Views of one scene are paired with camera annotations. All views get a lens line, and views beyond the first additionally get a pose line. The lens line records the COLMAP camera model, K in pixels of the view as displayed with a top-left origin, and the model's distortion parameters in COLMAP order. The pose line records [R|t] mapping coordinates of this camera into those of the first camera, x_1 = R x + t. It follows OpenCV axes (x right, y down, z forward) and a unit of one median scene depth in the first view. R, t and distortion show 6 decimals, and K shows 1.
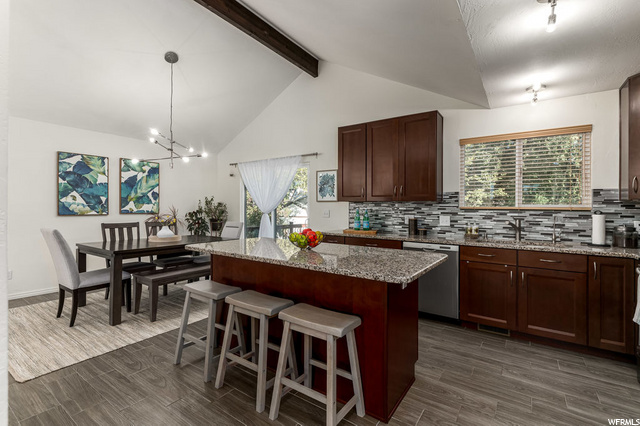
lens RADIAL K [[289.5, 0, 320.0], [0, 289.5, 213.0], [0, 0, 1]] dist [-0.009817, -0.000137]
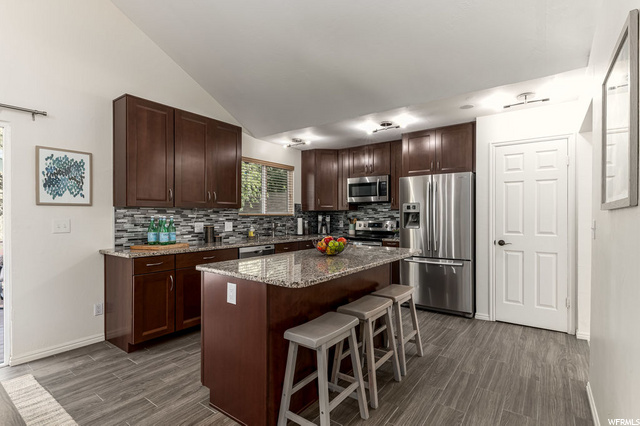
lens RADIAL K [[307.3, 0, 320.0], [0, 307.3, 213.0], [0, 0, 1]] dist [-0.000053, -0.000199]
pose [[0.033101, 0.001121, 0.999451, -0.728444], [0.022070, 0.999755, -0.001853, -0.014812], [-0.999208, 0.022119, 0.033069, 0.624834]]
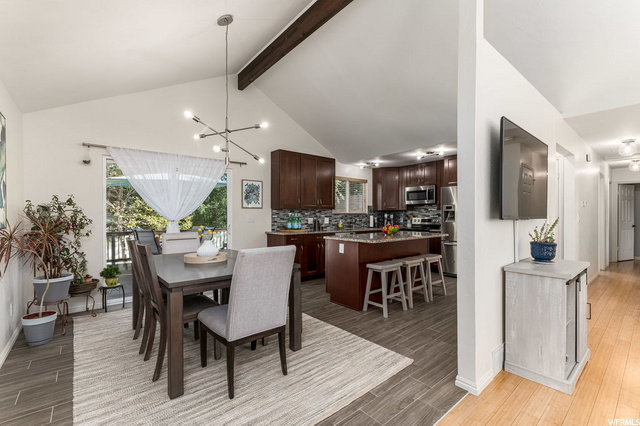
lens RADIAL K [[289.5, 0, 320.0], [0, 289.5, 213.0], [0, 0, 1]] dist [-0.009817, -0.000137]
pose [[0.265167, -0.000734, 0.964202, -1.283205], [0.024229, 0.999689, -0.005902, -0.009751], [-0.963898, 0.024927, 0.265102, 0.582967]]
